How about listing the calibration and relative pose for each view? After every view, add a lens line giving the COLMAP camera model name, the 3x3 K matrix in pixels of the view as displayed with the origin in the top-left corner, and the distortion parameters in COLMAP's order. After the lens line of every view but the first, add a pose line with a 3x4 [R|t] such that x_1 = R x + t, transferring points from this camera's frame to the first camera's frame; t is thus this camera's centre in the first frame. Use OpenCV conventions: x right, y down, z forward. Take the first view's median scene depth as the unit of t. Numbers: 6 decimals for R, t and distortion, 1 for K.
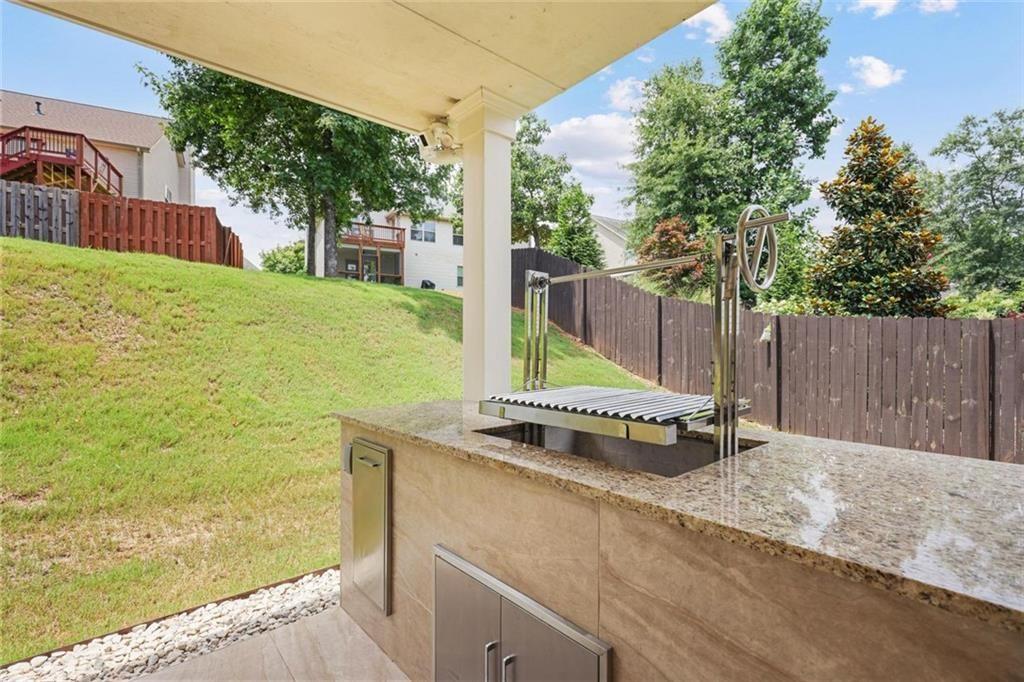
lens RADIAL K [[462.7, 0, 509.4], [0, 462.7, 344.9], [0, 0, 1]] dist [0.001771, -0.000238]
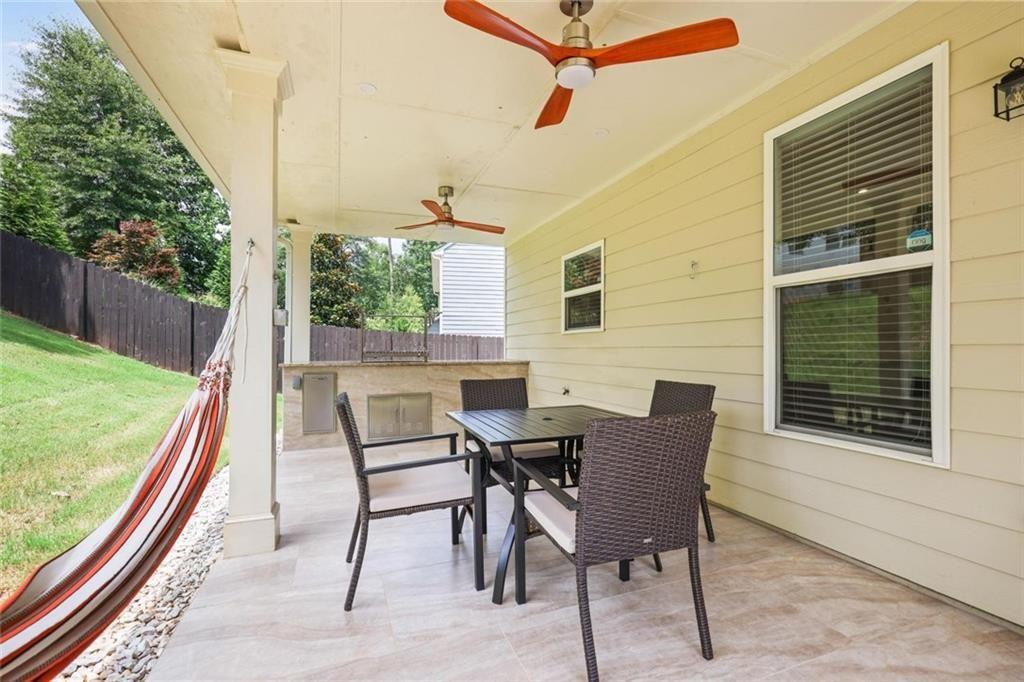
lens RADIAL K [[462.7, 0, 512.6], [0, 462.7, 345.3], [0, 0, 1]] dist [0.001771, -0.000238]
pose [[0.345360, 0.006251, 0.938449, -0.440003], [0.000533, 0.999976, -0.006856, 0.014133], [-0.938470, 0.002868, 0.345349, -0.172195]]
